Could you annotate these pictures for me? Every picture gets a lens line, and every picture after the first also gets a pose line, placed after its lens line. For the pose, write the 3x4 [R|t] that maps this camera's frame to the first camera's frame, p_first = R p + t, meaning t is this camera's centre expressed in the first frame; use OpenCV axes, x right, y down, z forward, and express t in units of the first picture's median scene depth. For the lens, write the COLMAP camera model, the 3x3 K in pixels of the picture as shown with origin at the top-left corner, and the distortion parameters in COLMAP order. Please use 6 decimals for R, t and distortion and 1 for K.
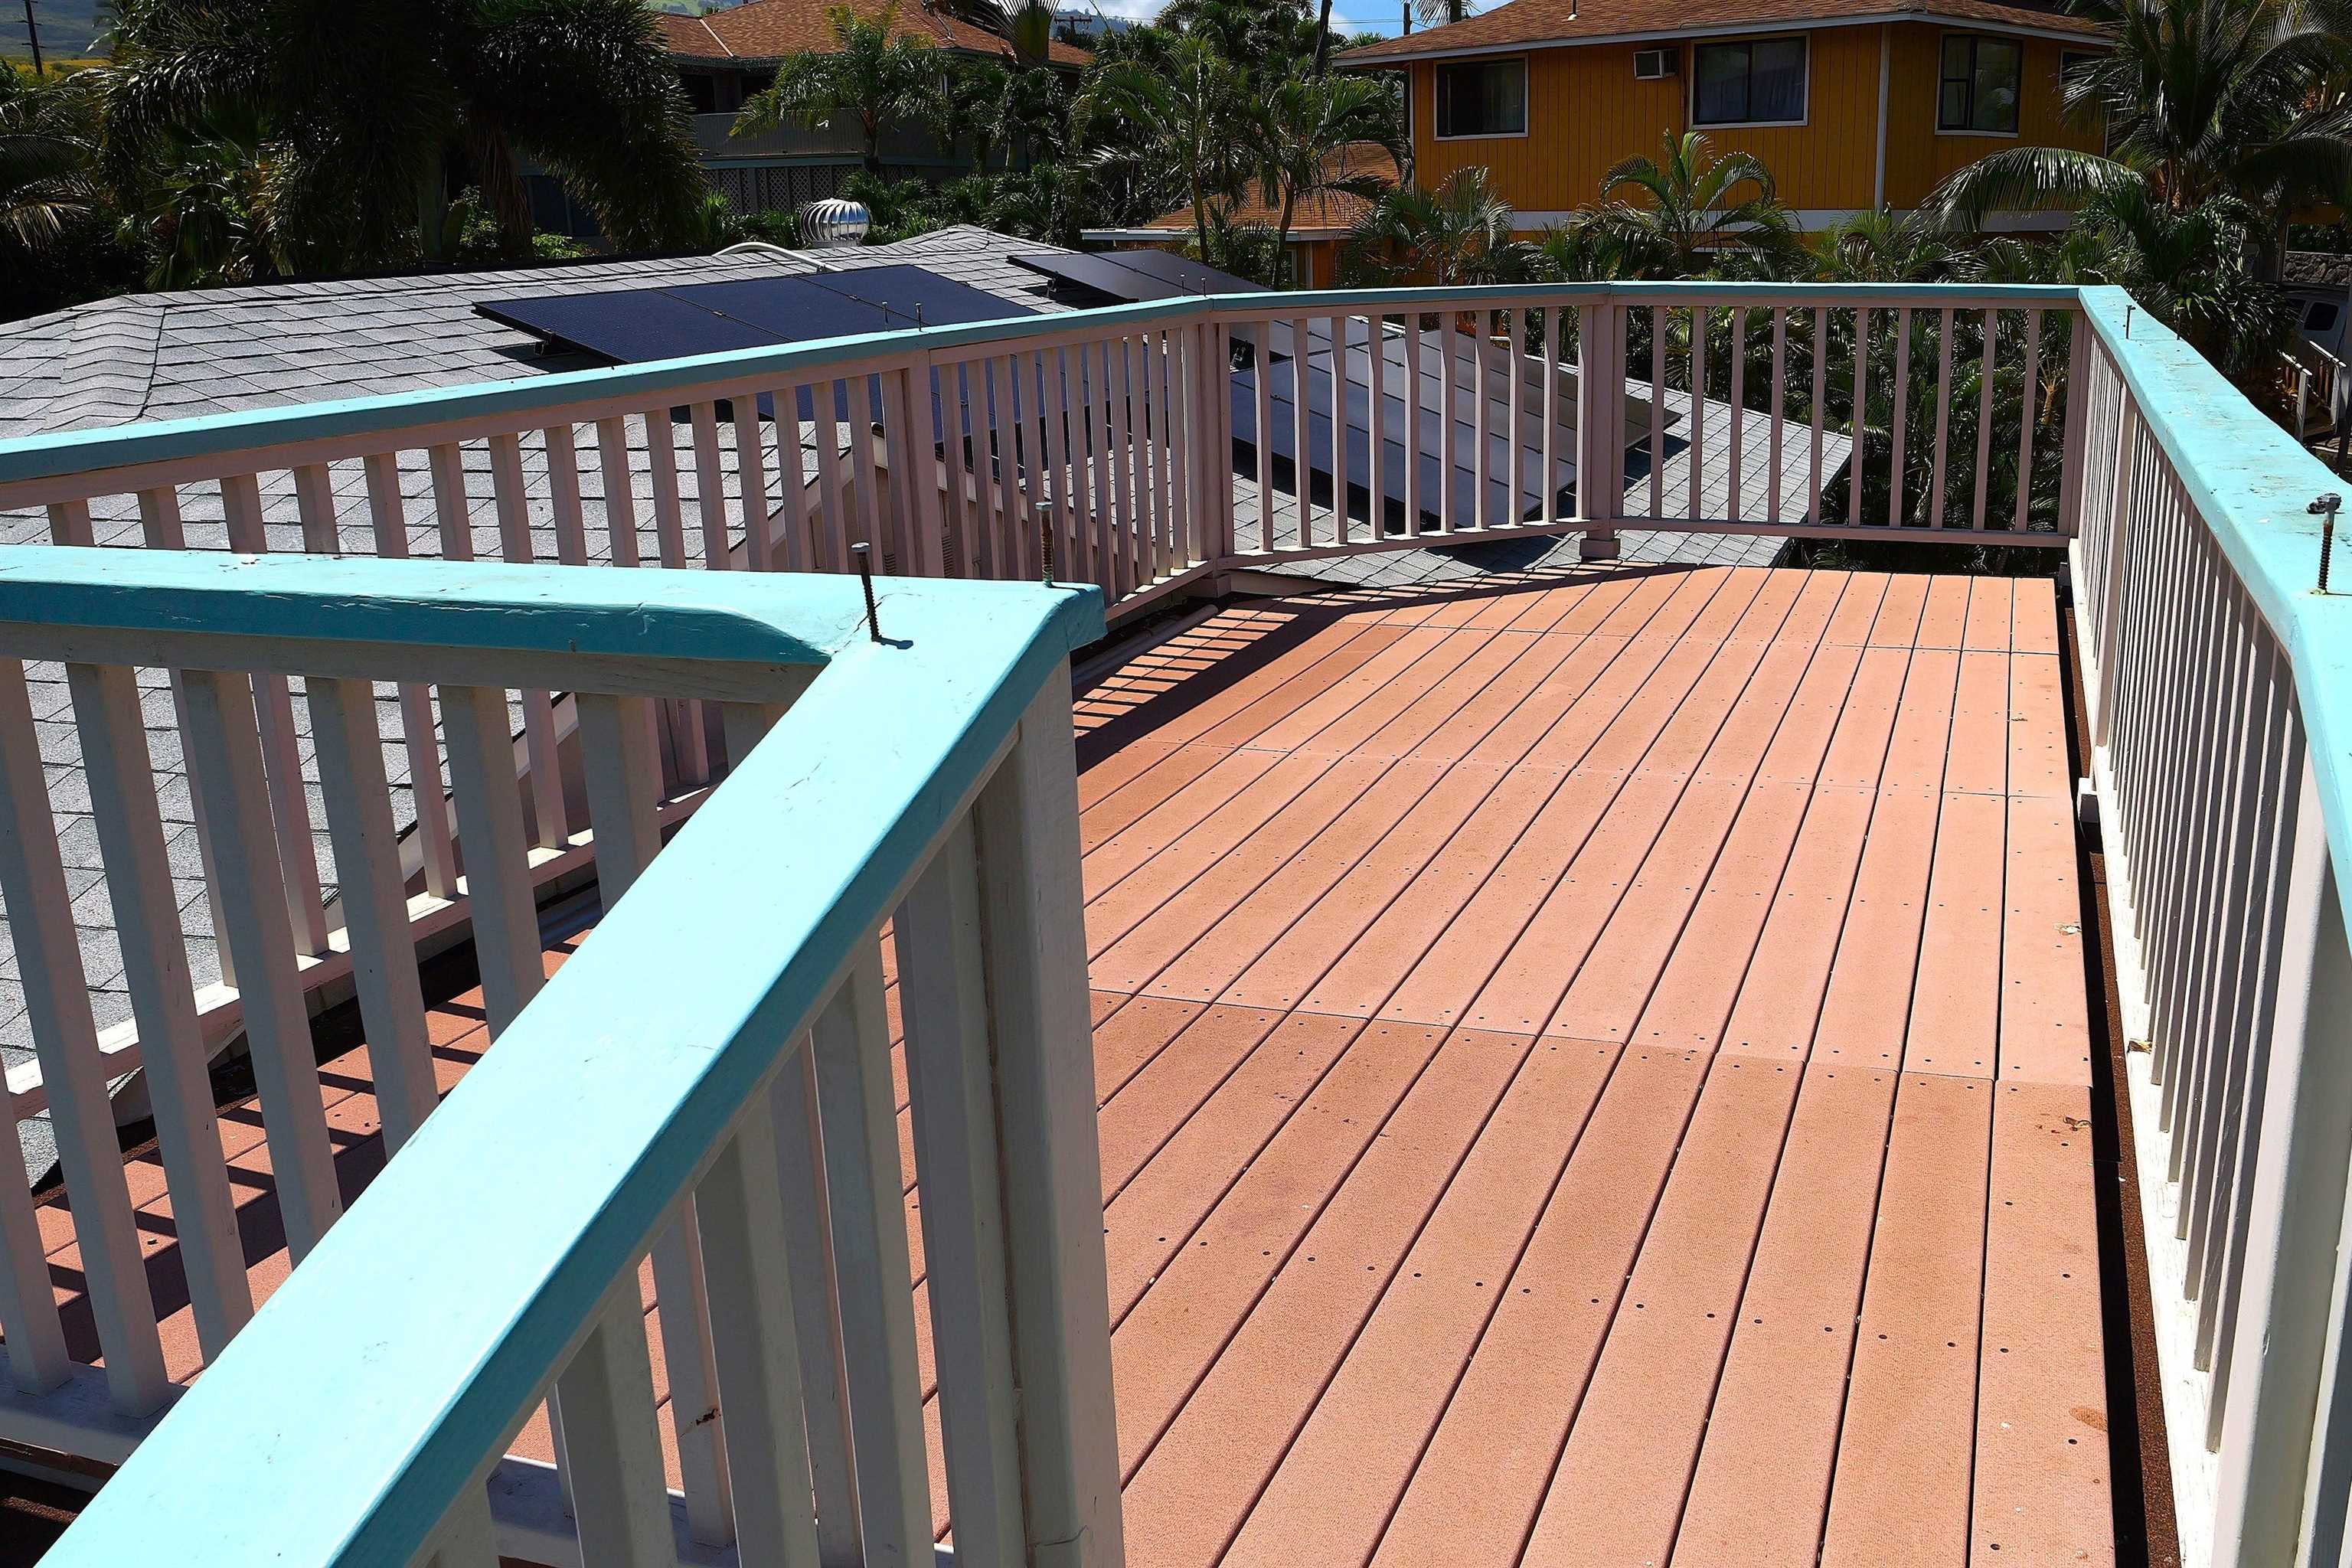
lens RADIAL K [[2010.6, 0, 1186.2], [0, 2010.6, 779.5], [0, 0, 1]] dist [-0.079832, 0.130753]
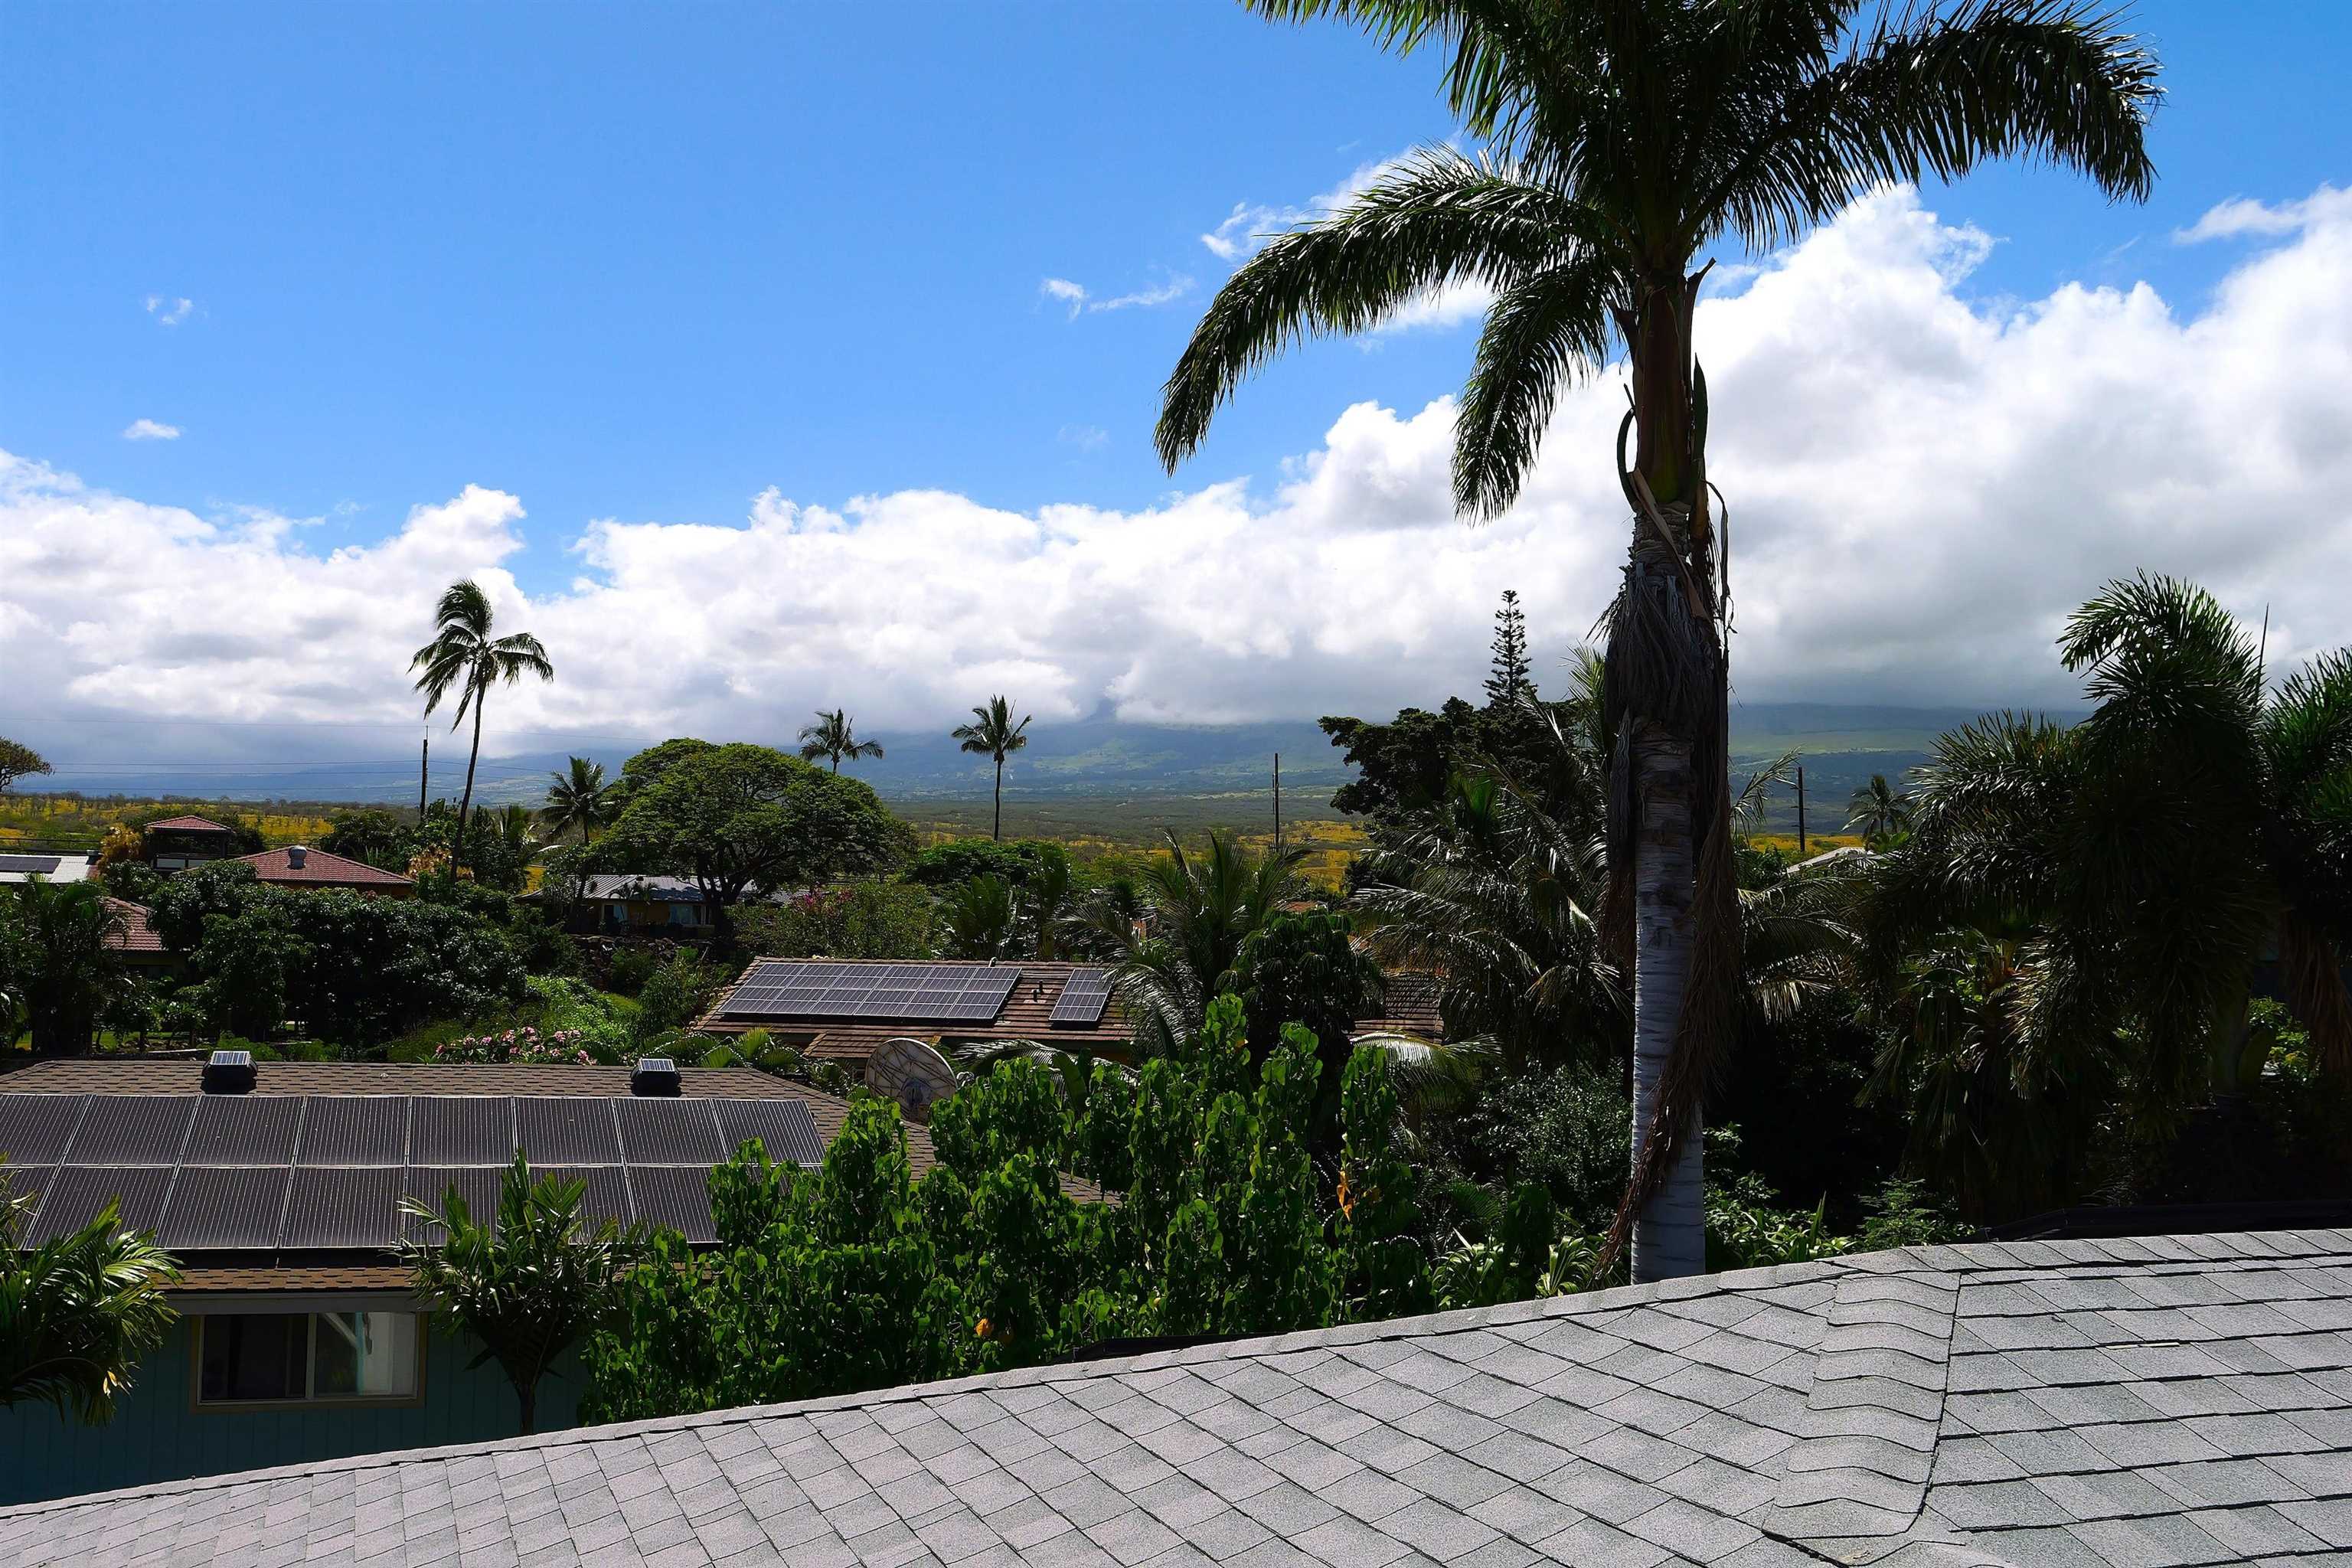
lens RADIAL K [[2010.6, 0, 1186.2], [0, 2010.6, 779.5], [0, 0, 1]] dist [-0.079832, 0.130753]
pose [[0.700704, -0.030037, -0.712820, -0.191483], [-0.230423, 0.936043, -0.265950, -0.139487], [0.675218, 0.350602, 0.648968, 0.294244]]
